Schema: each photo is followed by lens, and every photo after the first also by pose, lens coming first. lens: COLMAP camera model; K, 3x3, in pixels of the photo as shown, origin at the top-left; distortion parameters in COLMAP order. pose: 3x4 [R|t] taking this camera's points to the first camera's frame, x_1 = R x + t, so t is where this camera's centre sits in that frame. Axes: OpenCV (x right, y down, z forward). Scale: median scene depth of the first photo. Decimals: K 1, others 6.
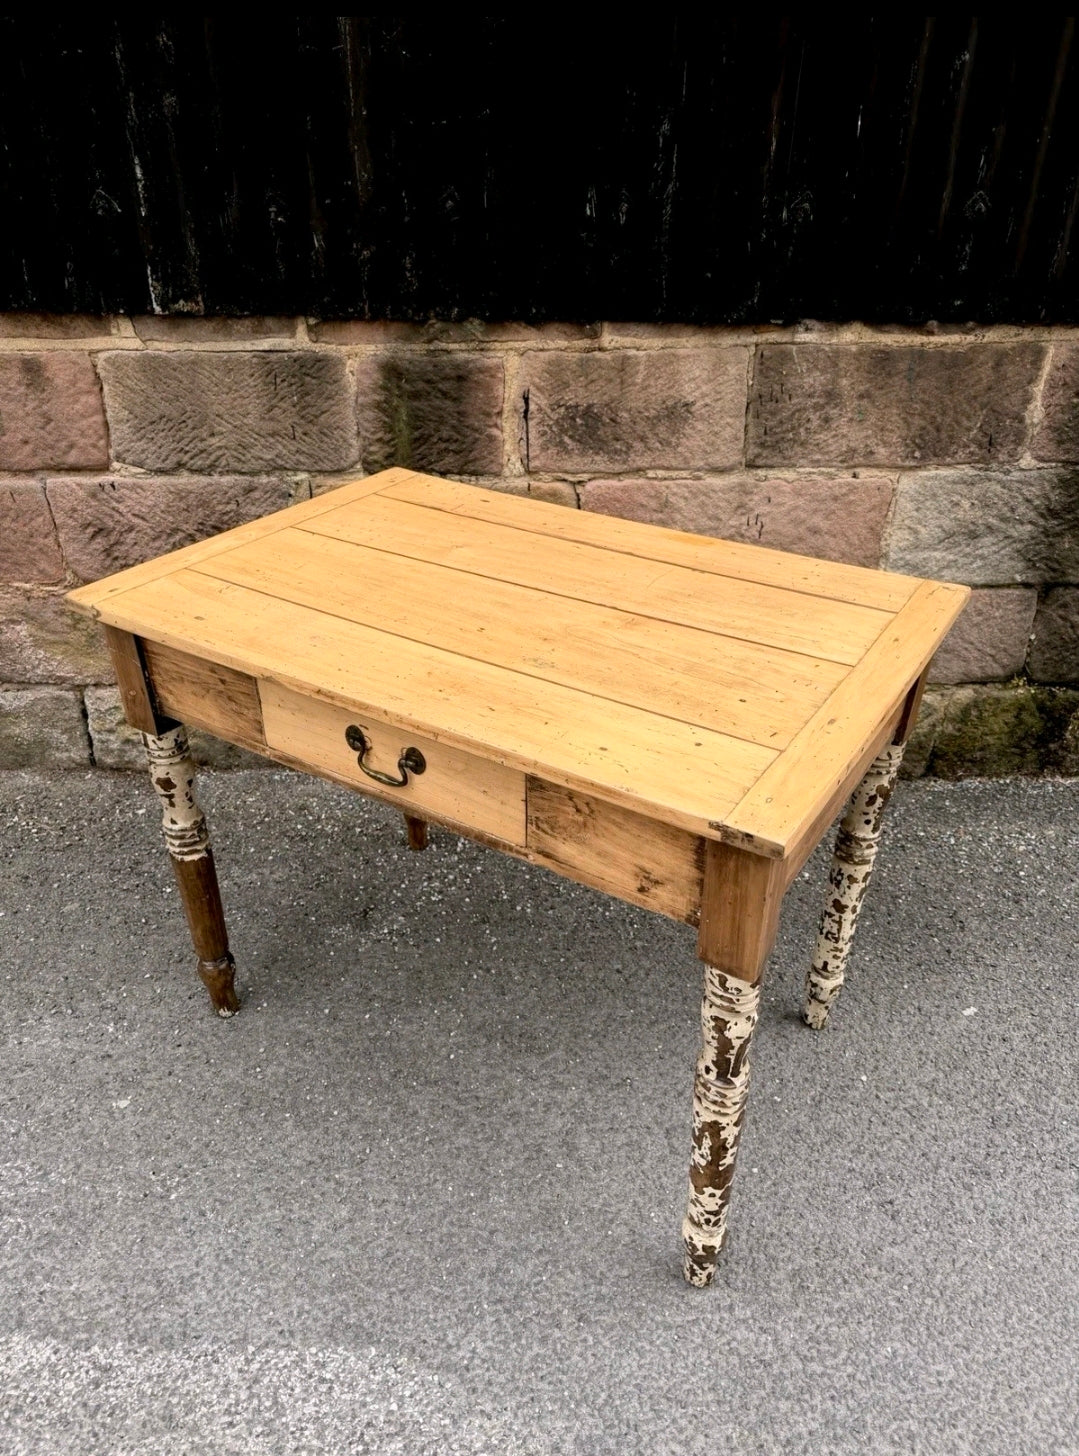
lens RADIAL K [[1025.7, 0, 538.2], [0, 1025.7, 749.1], [0, 0, 1]] dist [0.082929, -0.159252]
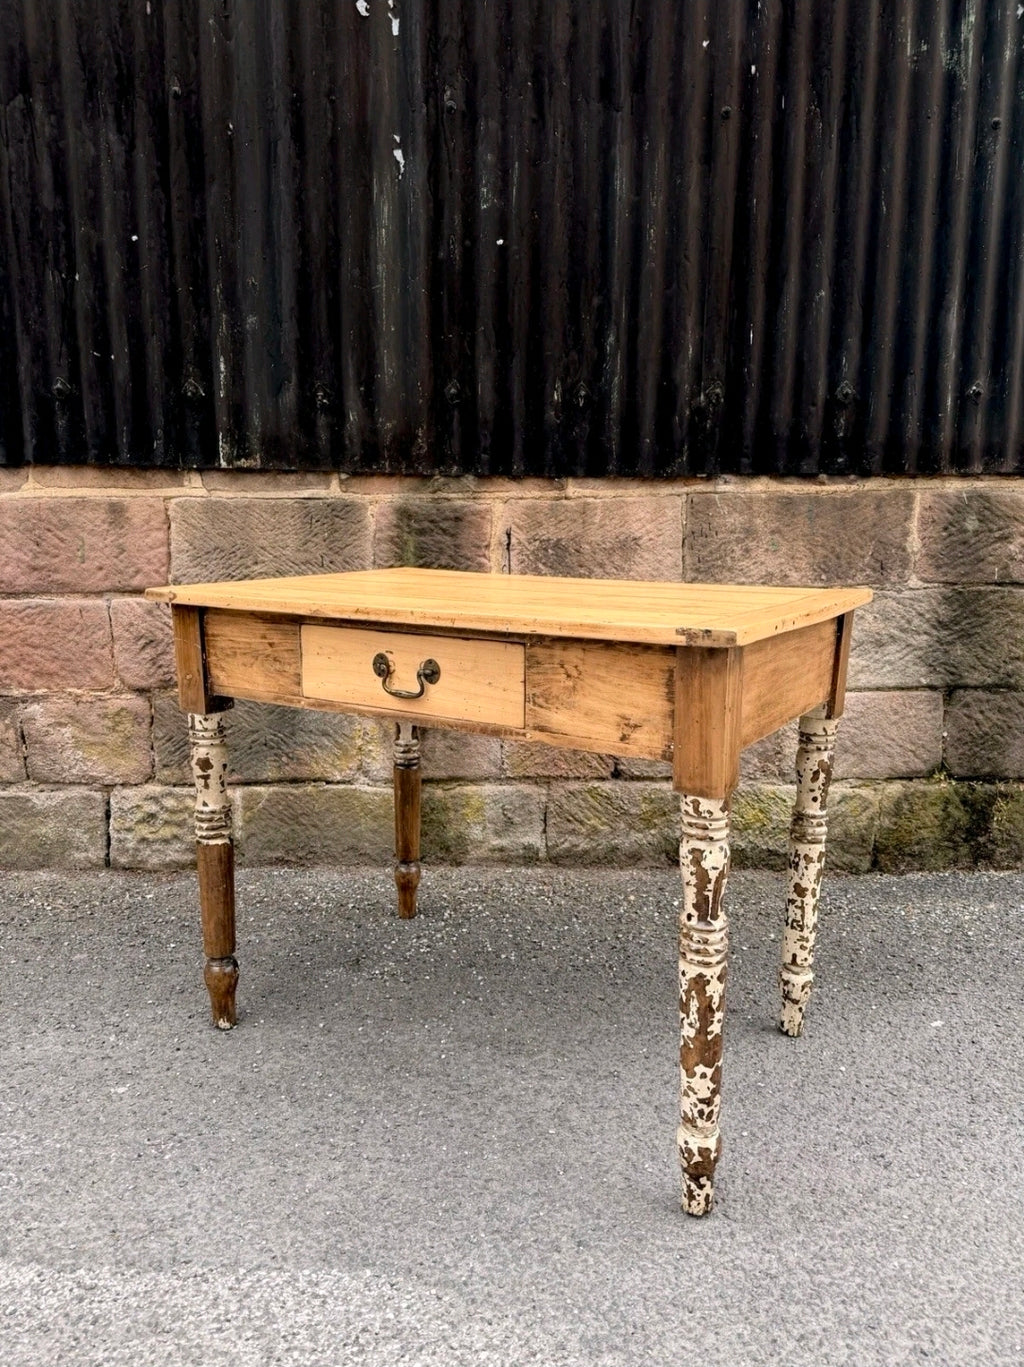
lens RADIAL K [[965.2, 0, 511.8], [0, 965.2, 688.9], [0, 0, 1]] dist [0.136939, -0.236446]
pose [[0.999906, -0.000965, 0.013656, -0.024615], [0.005840, 0.932271, -0.361713, 0.271157], [-0.012382, 0.361759, 0.932190, -0.039463]]
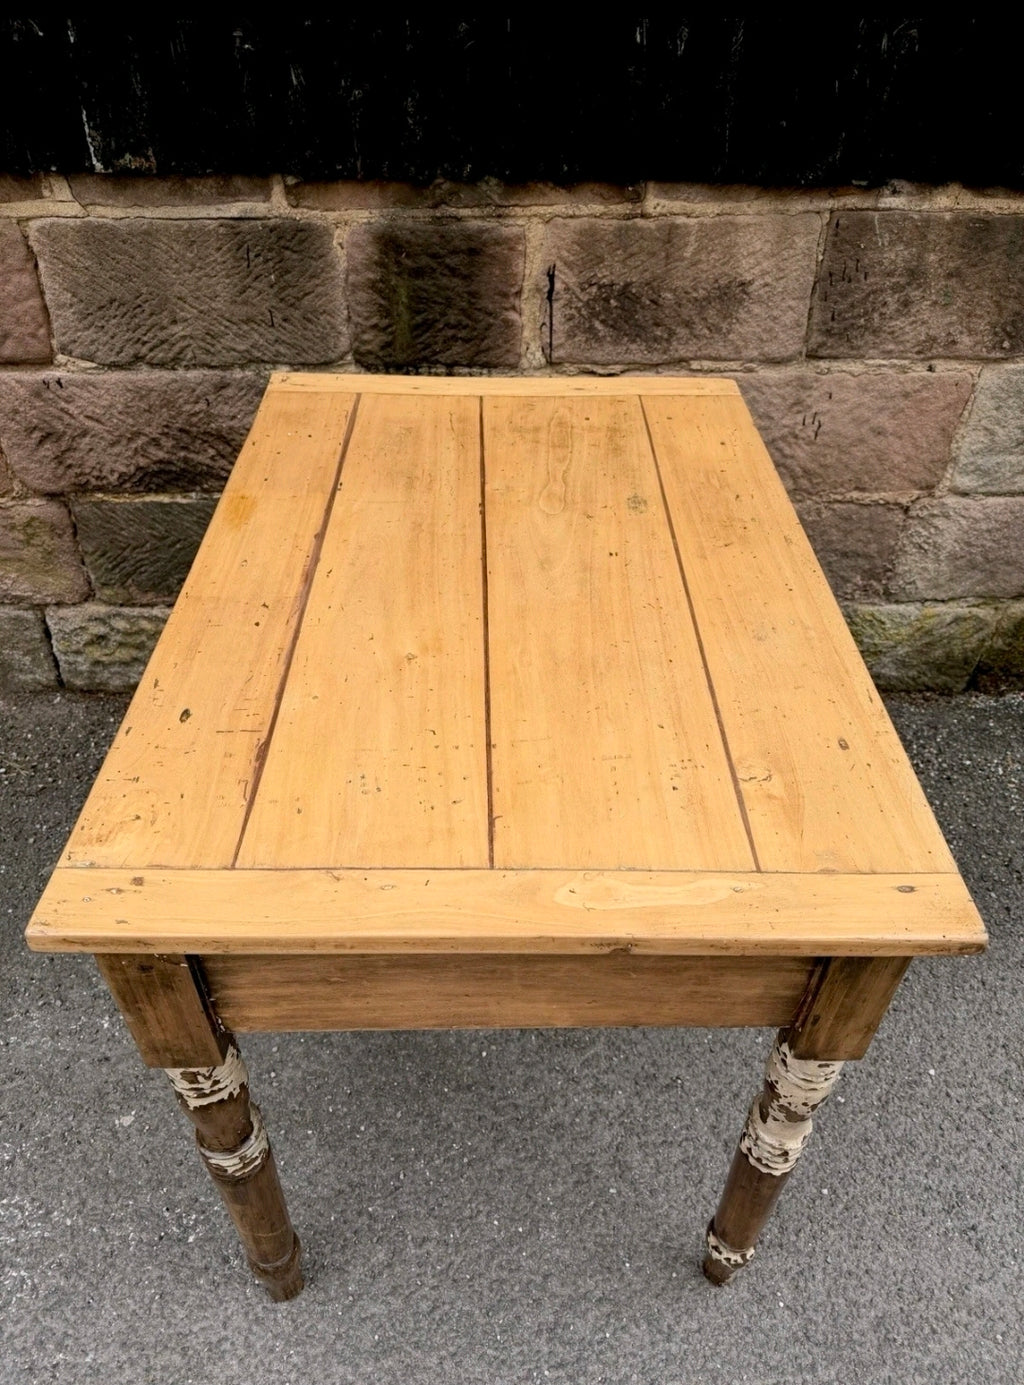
lens RADIAL K [[983.1, 0, 511.4], [0, 983.1, 715.7], [0, 0, 1]] dist [-0.000154, -0.010882]
pose [[0.999729, -0.010484, 0.020783, -0.064687], [0.006994, 0.986867, 0.161384, -0.119941], [-0.022203, -0.161195, 0.986673, 0.166692]]
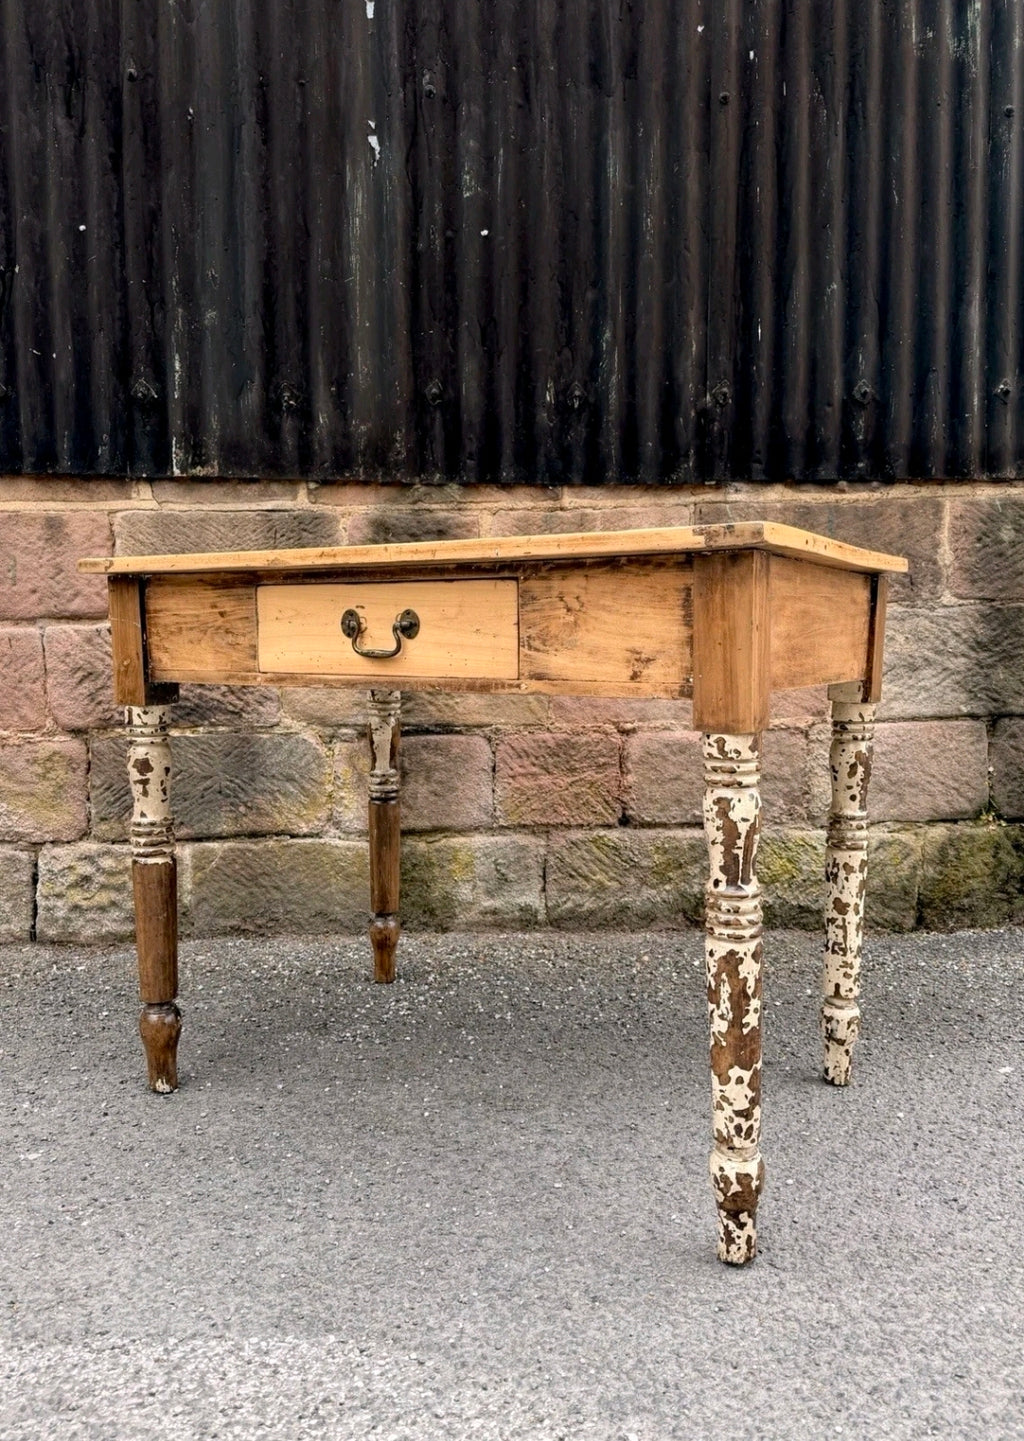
lens RADIAL K [[1056.8, 0, 535.9], [0, 1056.8, 719.3], [0, 0, 1]] dist [0.147465, -0.273439]
pose [[0.998960, -0.012291, 0.043909, -0.024196], [0.030746, 0.892689, -0.449624, 0.357561], [-0.033671, 0.450506, 0.892138, 0.044328]]
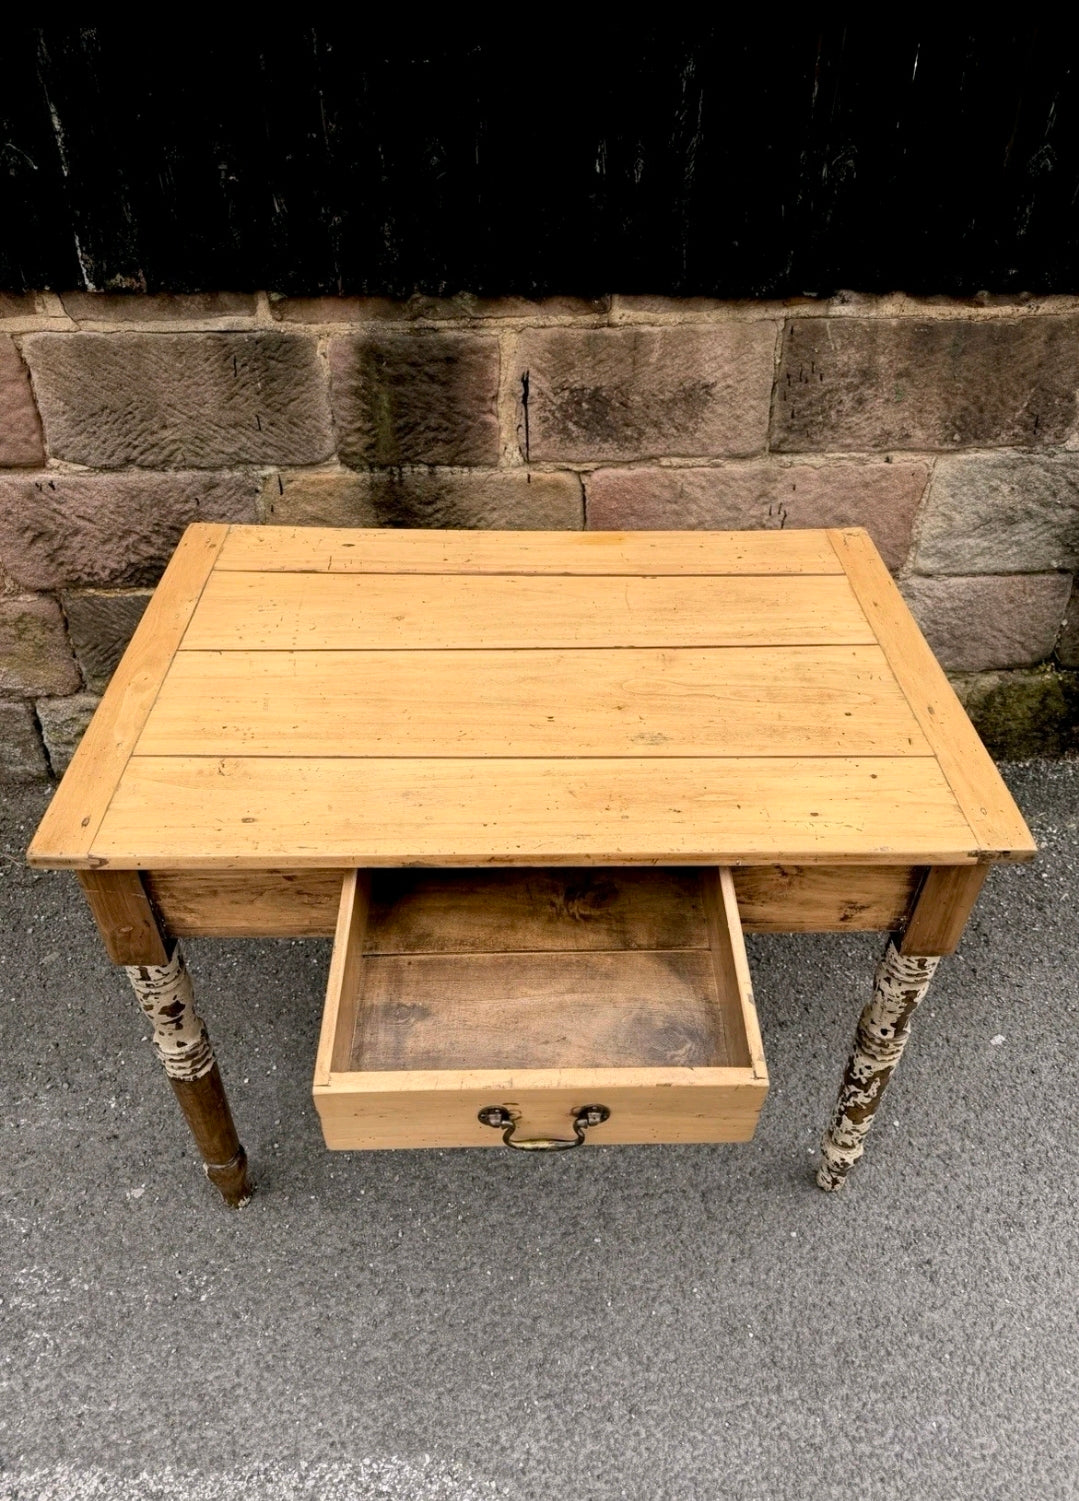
lens RADIAL K [[1068.9, 0, 552.9], [0, 1068.9, 777.6], [0, 0, 1]] dist [0.046155, -0.084942]
pose [[0.998080, -0.032727, 0.052587, -0.047840], [0.024227, 0.987642, 0.154840, -0.149909], [-0.057004, -0.153269, 0.986539, 0.048178]]
